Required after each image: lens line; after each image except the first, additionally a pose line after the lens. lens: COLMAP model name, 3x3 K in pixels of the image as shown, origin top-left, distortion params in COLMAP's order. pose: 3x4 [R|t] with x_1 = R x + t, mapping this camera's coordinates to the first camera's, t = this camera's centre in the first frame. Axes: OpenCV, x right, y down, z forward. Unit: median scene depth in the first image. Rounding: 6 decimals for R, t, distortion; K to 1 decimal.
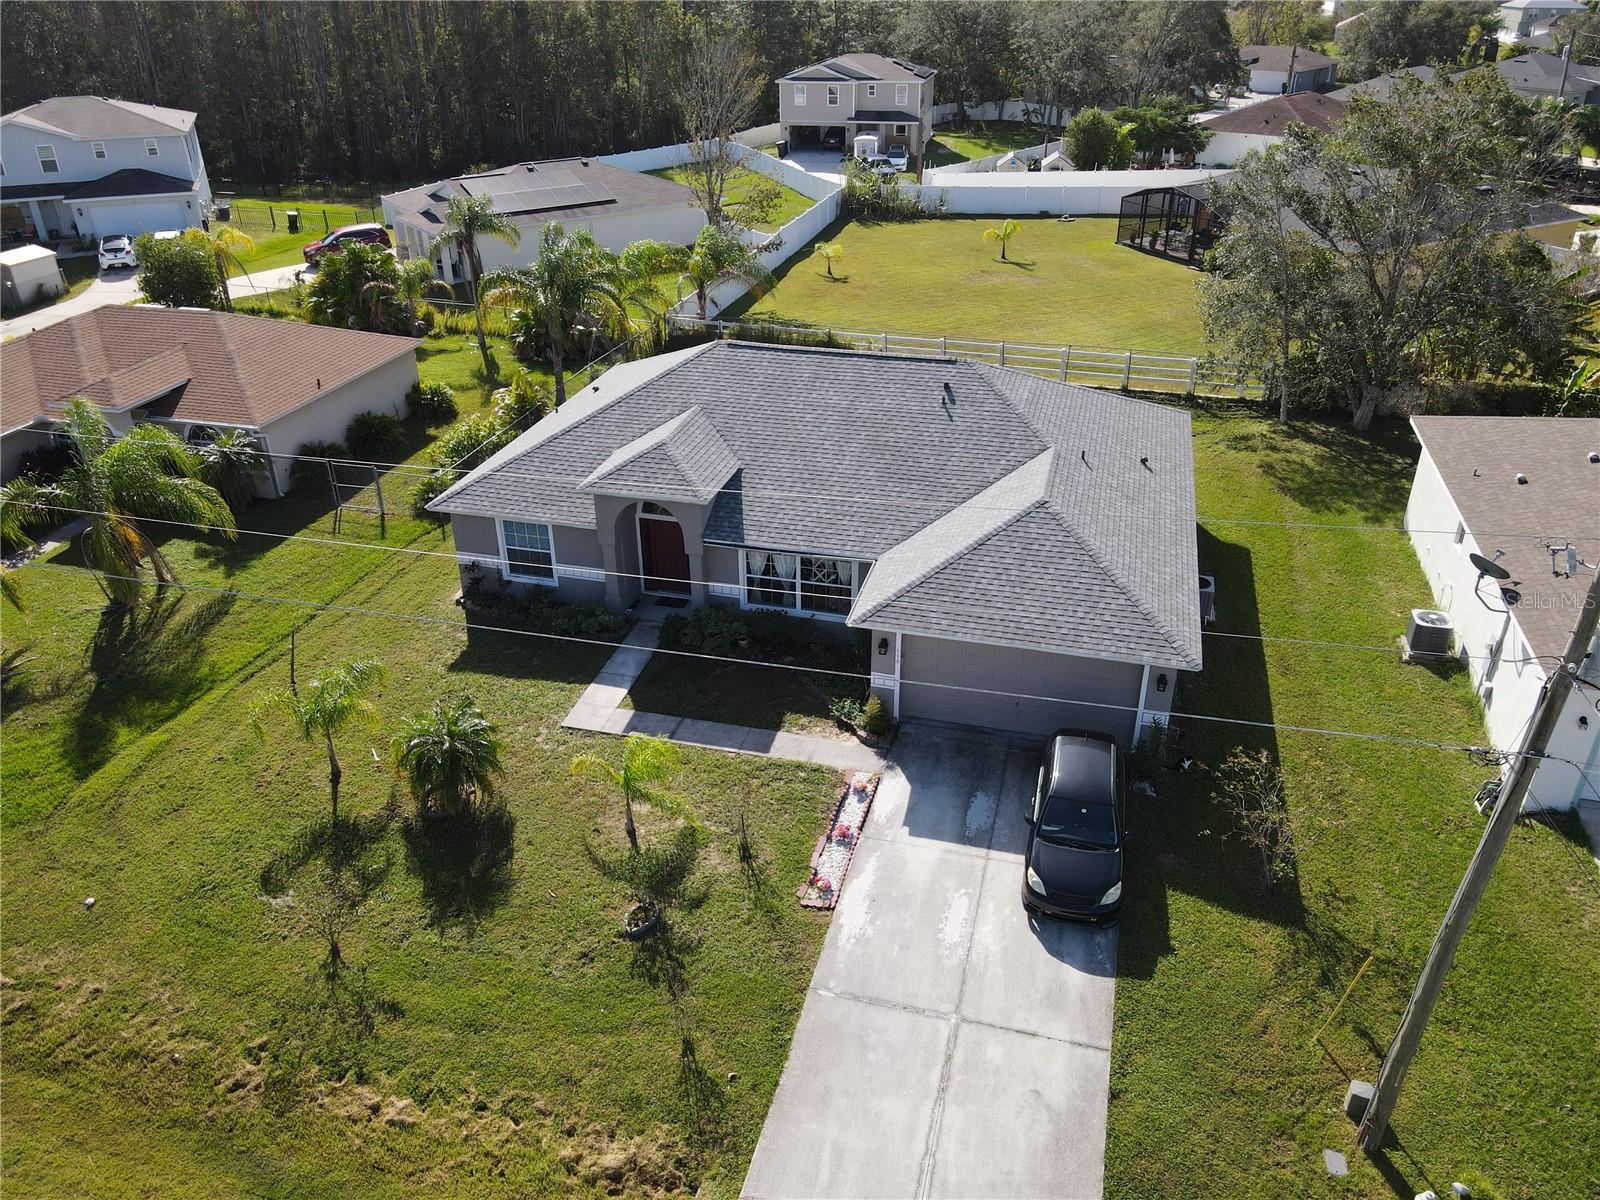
lens RADIAL K [[1183.8, 0, 801.5], [0, 1183.8, 599.6], [0, 0, 1]] dist [0.000848, 0.027468]
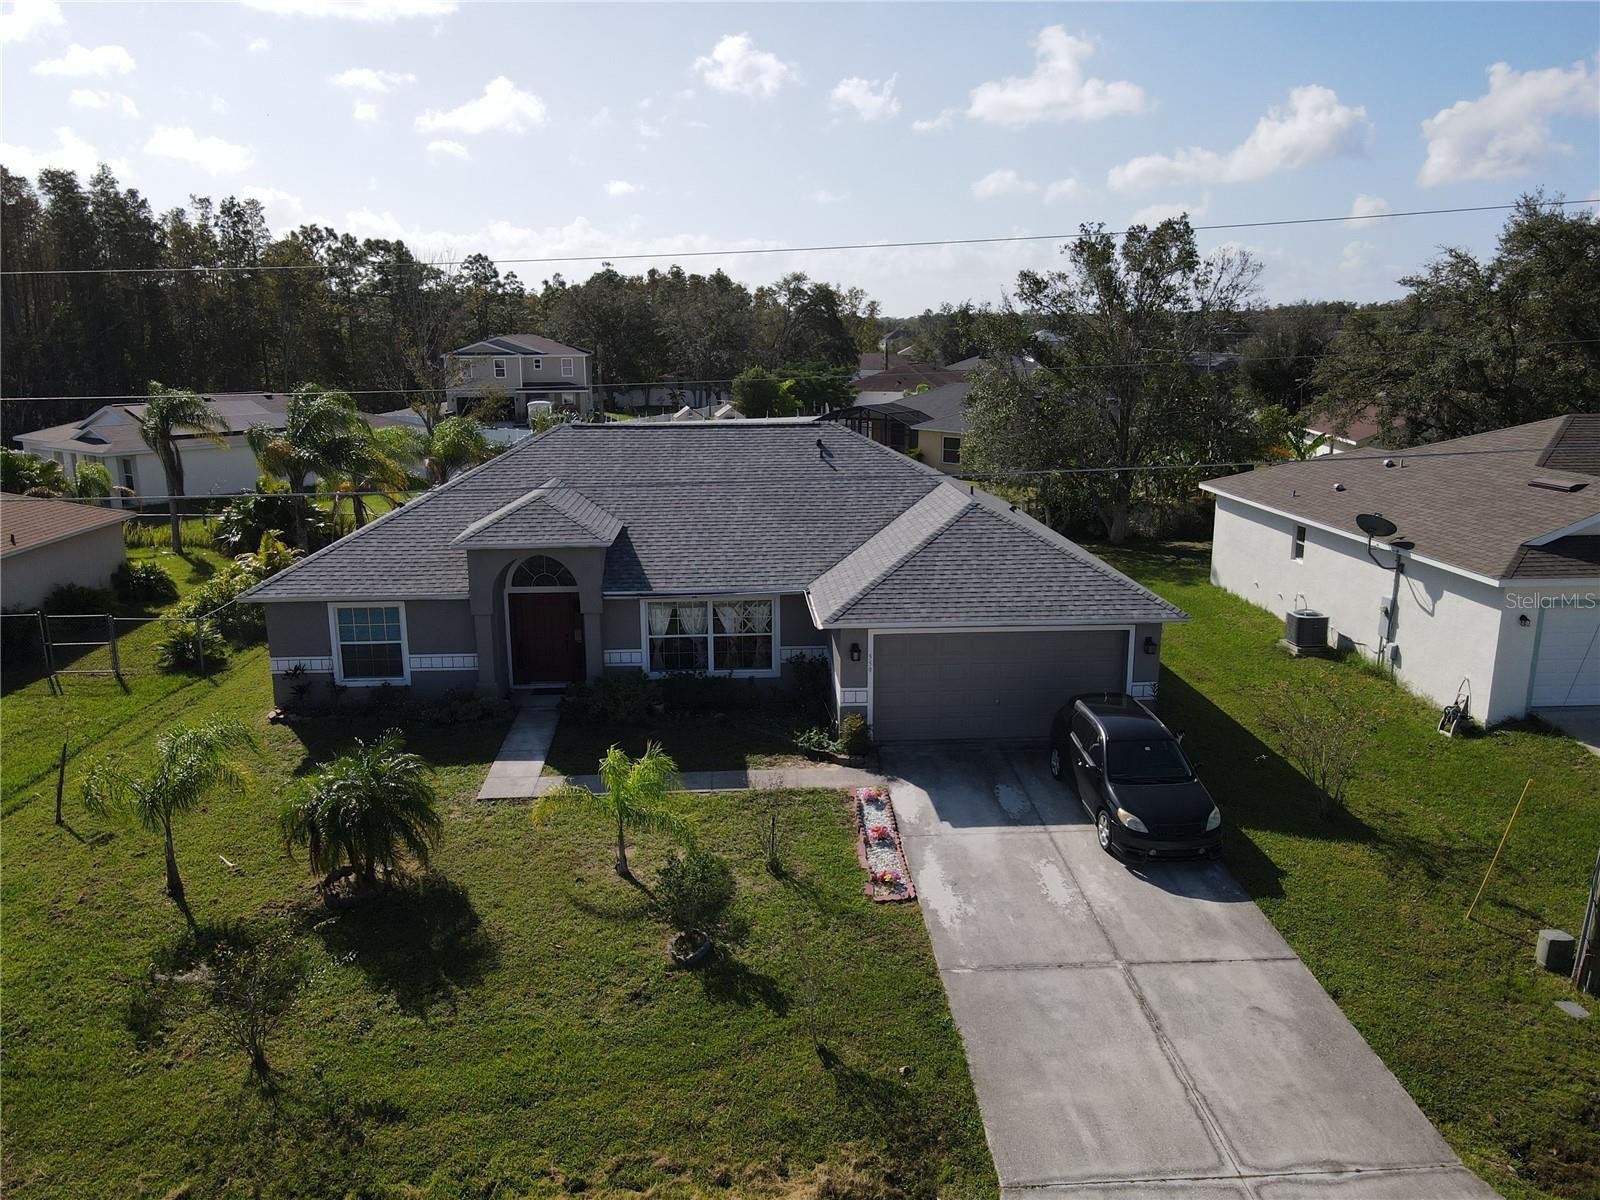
lens RADIAL K [[1183.8, 0, 803.2], [0, 1183.8, 595.1], [0, 0, 1]] dist [0.000848, 0.027468]
pose [[0.945535, -0.068192, 0.318297, -0.266793], [0.152626, 0.956542, -0.248463, 0.229003], [-0.287521, 0.283511, 0.914852, 0.192801]]
